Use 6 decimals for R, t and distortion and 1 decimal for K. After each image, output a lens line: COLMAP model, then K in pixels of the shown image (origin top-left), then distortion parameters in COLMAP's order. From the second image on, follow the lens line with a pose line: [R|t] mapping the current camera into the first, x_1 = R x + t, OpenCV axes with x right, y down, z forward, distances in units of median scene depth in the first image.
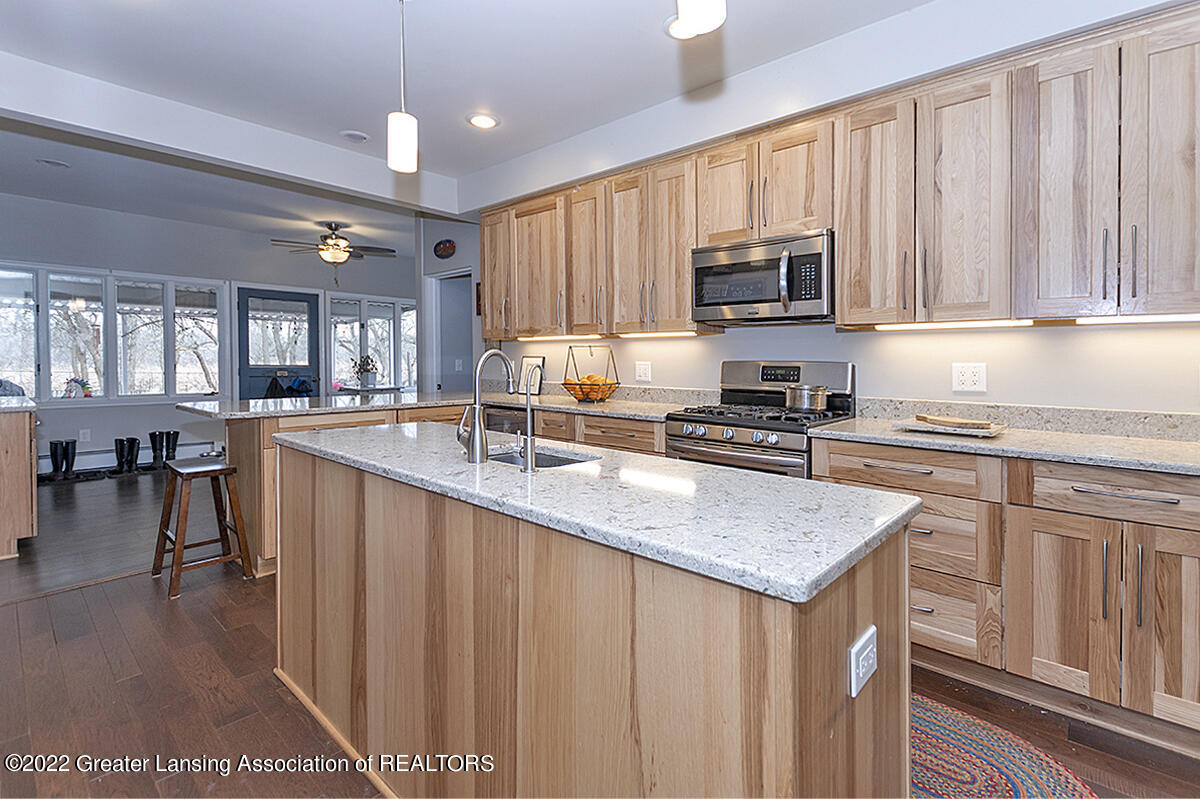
lens RADIAL K [[547.7, 0, 599.4], [0, 547.7, 361.4], [0, 0, 1]] dist [0.017292, -0.002680]
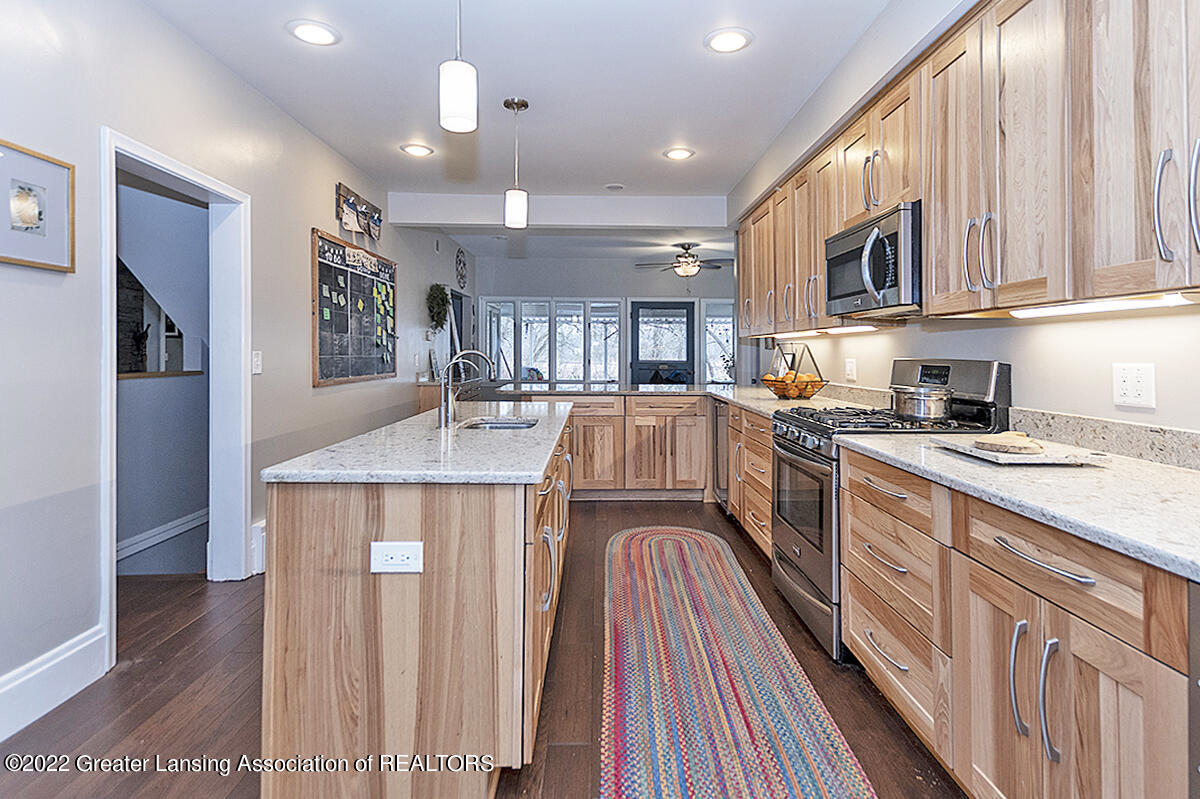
lens RADIAL K [[547.7, 0, 666.1], [0, 547.7, 352.0], [0, 0, 1]] dist [0.017292, -0.002680]
pose [[0.759337, -0.004953, -0.650678, 0.520378], [-0.000282, 0.999968, -0.007941, -0.003809], [0.650697, 0.006214, 0.759312, 0.093812]]
